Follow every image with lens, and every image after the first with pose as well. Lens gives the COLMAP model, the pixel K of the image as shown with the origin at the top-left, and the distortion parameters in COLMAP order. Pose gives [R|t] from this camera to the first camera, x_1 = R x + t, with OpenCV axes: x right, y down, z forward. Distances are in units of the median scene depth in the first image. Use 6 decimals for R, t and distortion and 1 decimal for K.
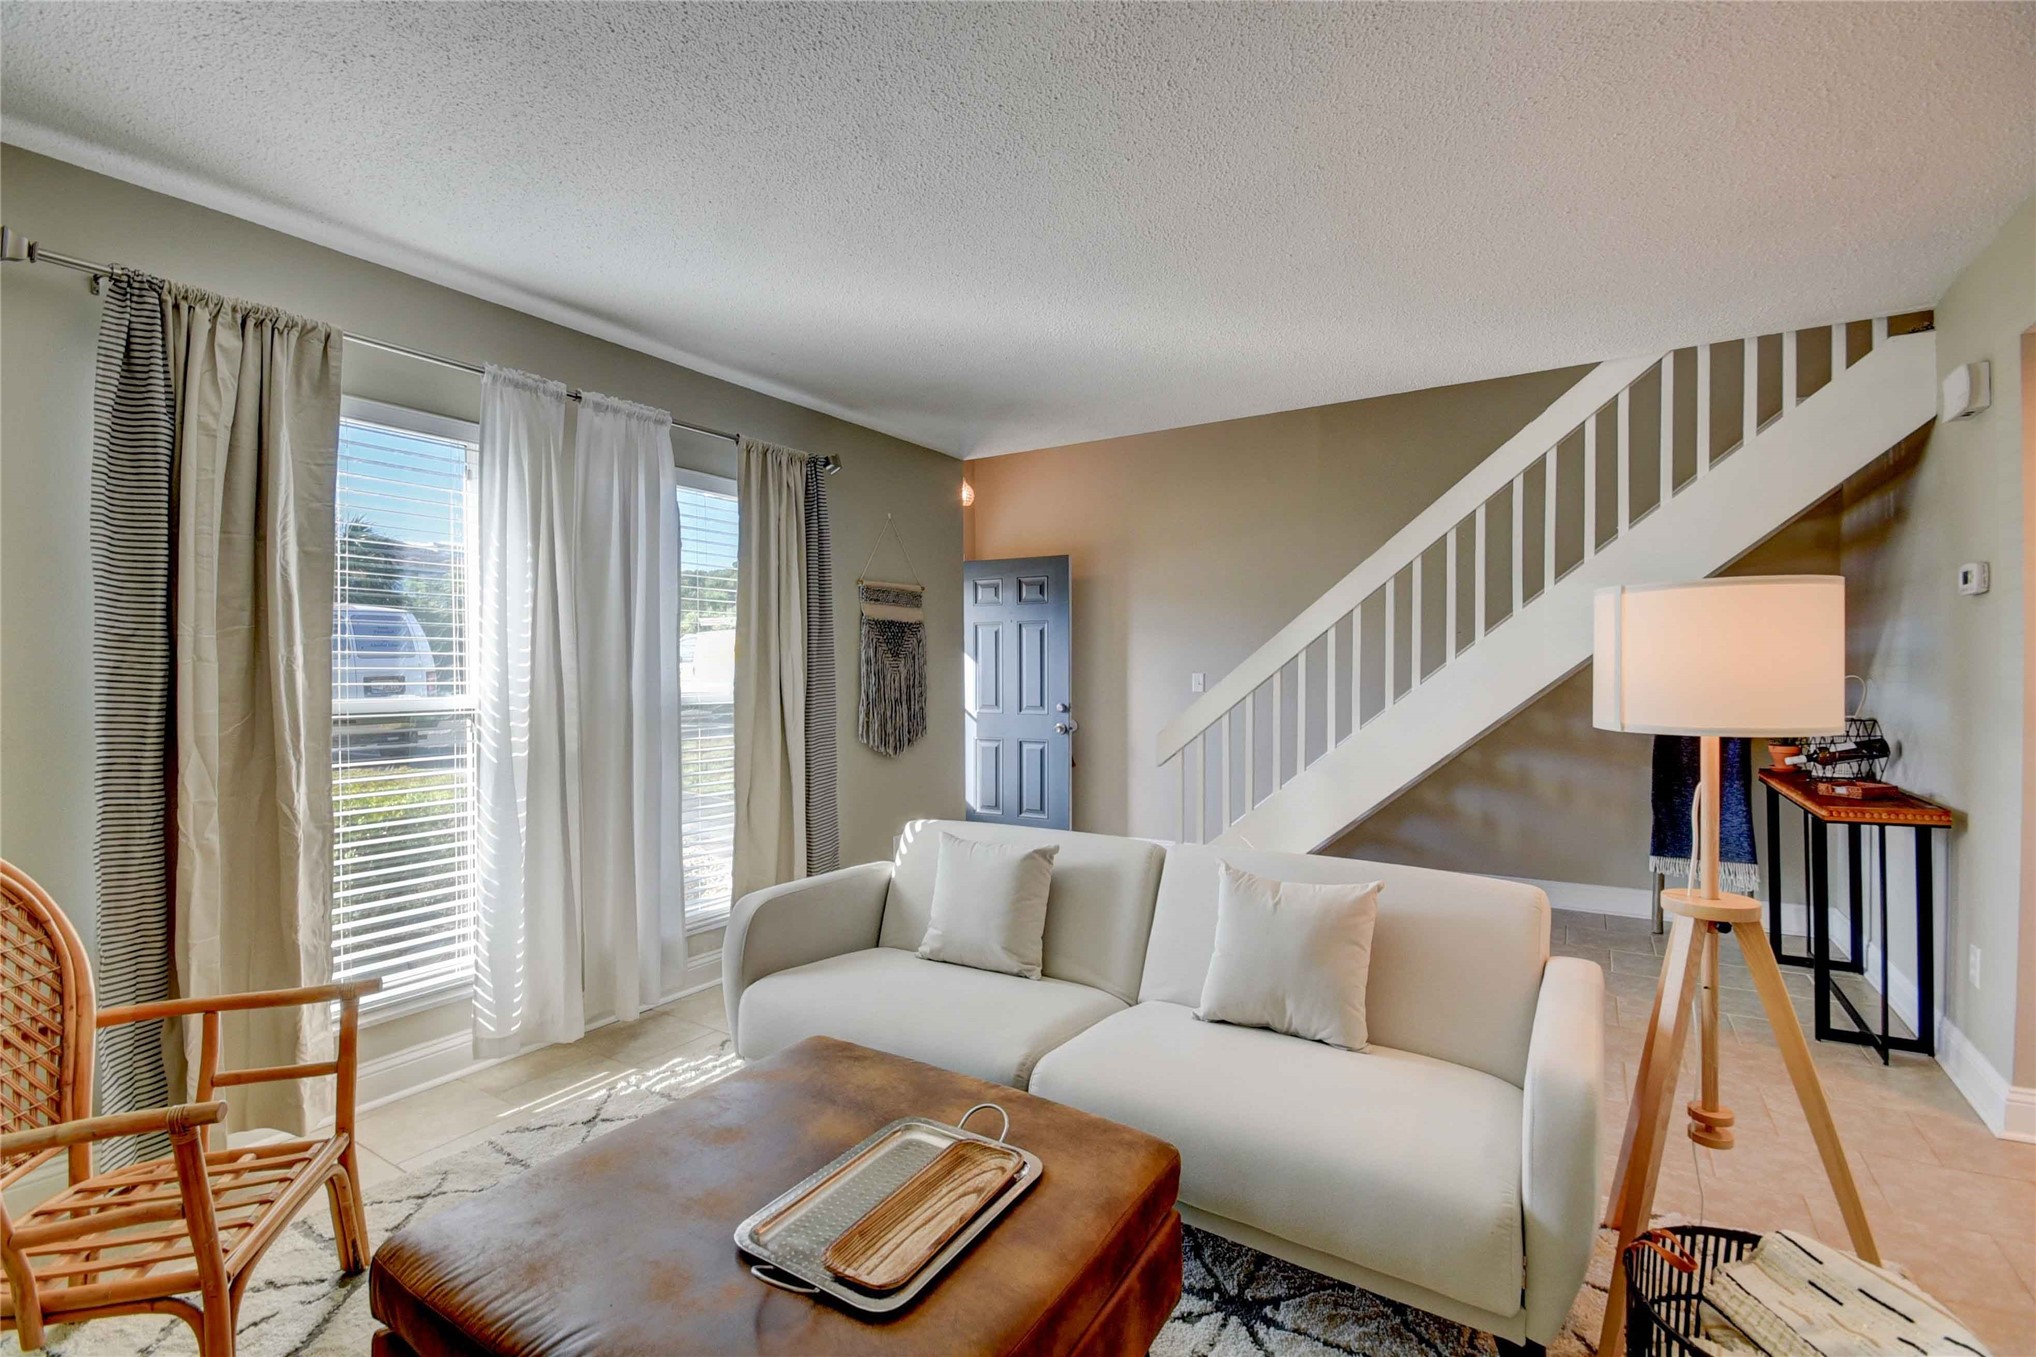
lens RADIAL K [[912.7, 0, 1037.3], [0, 912.7, 680.0], [0, 0, 1]] dist [-0.000259, 0.000219]
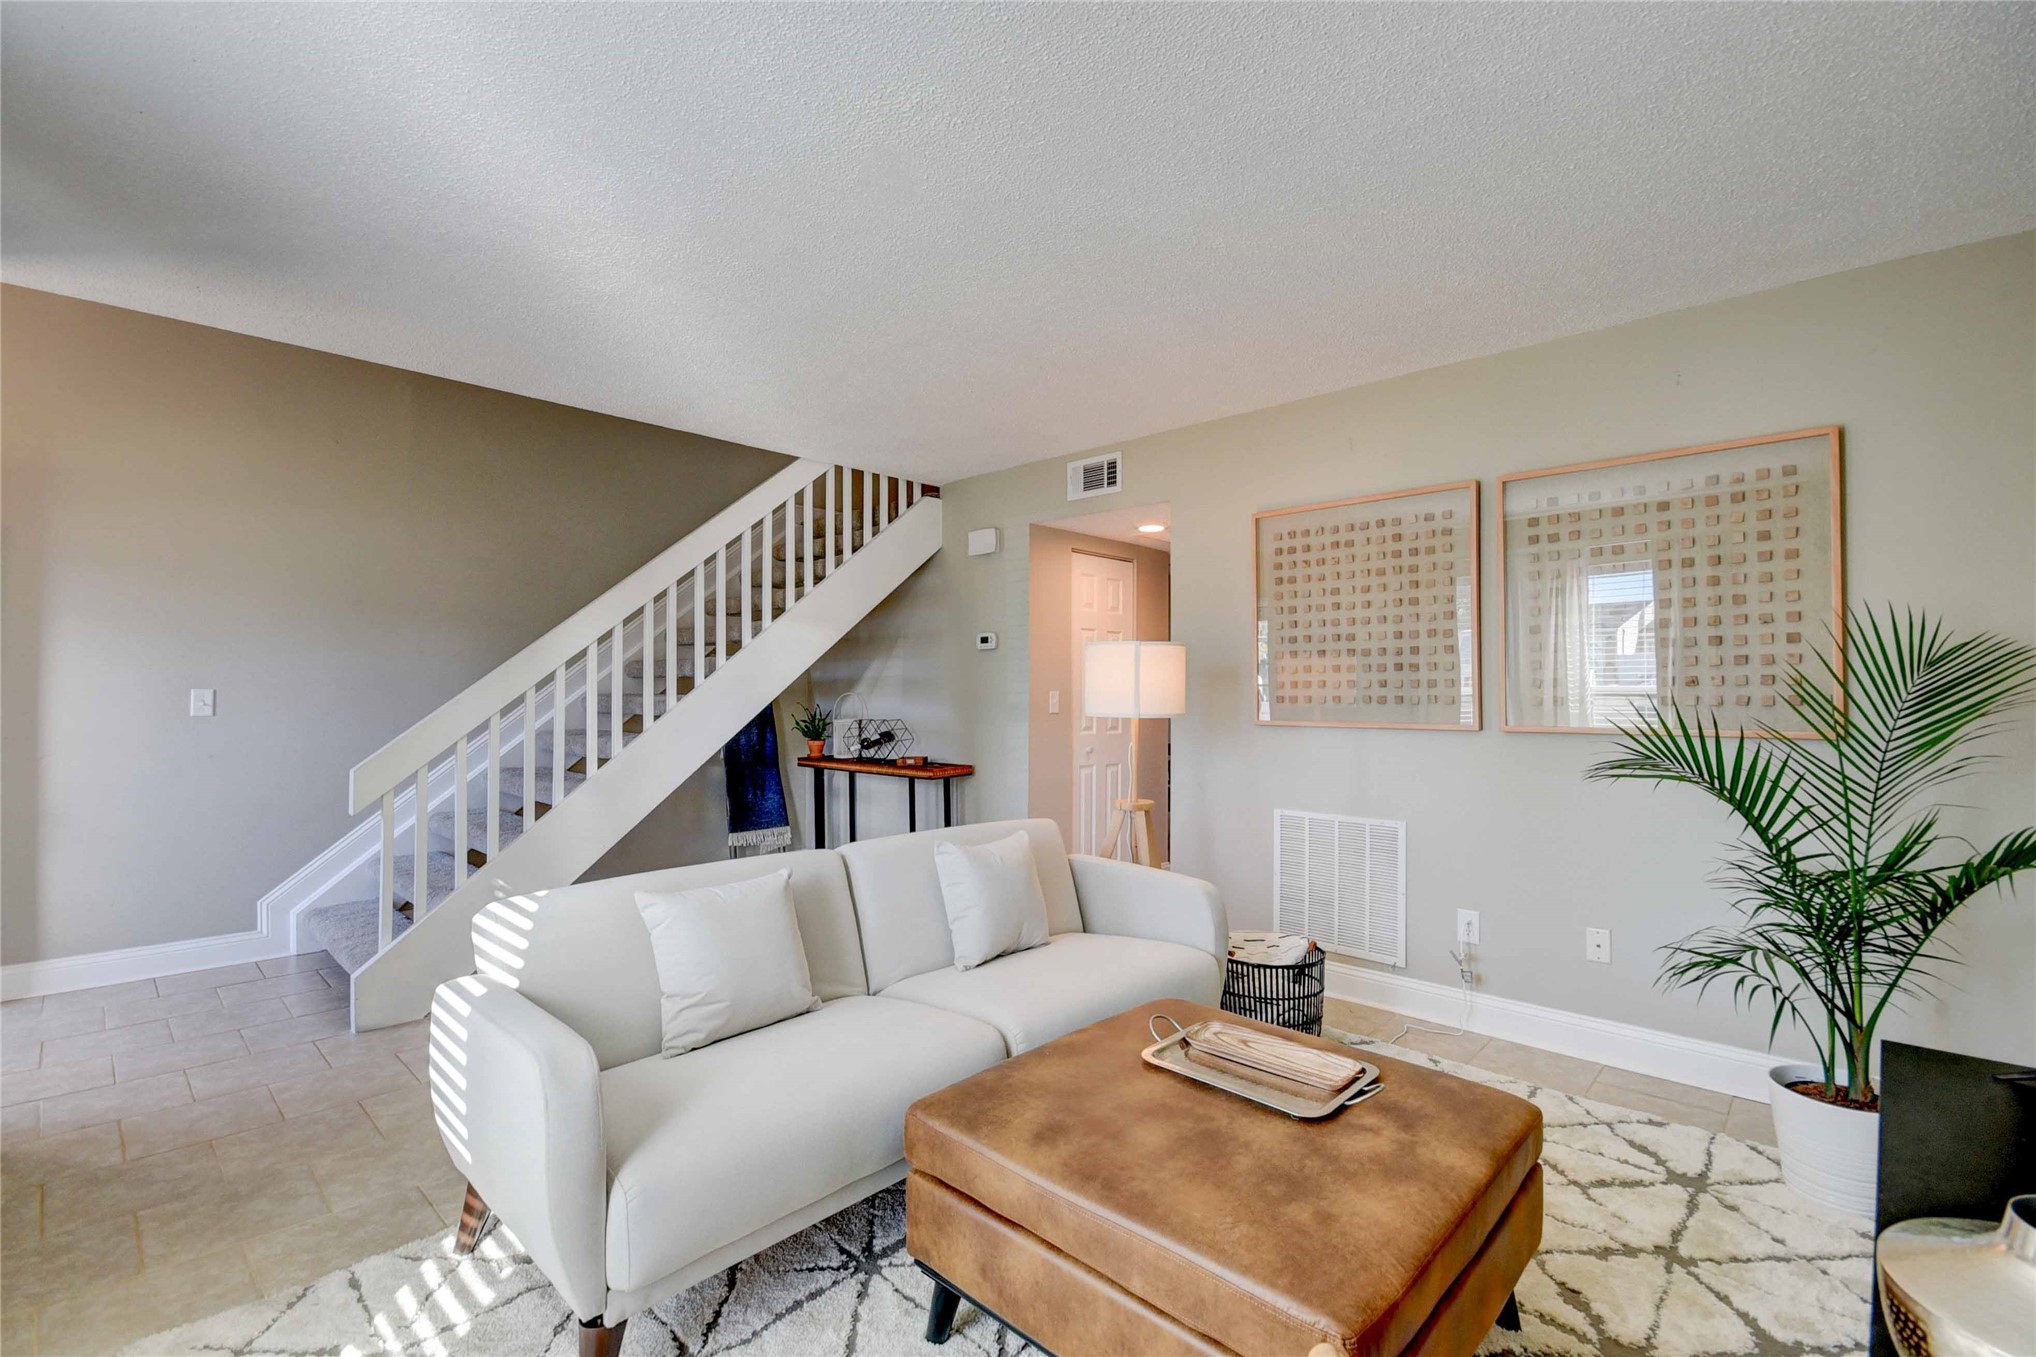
lens RADIAL K [[899.6, 0, 1028.3], [0, 899.6, 678.1], [0, 0, 1]] dist [0.000516, -0.007560]
pose [[0.193378, 0.021708, 0.980884, -0.652107], [0.007134, 0.999698, -0.023531, 0.008780], [-0.981098, 0.011548, 0.193165, 0.453303]]
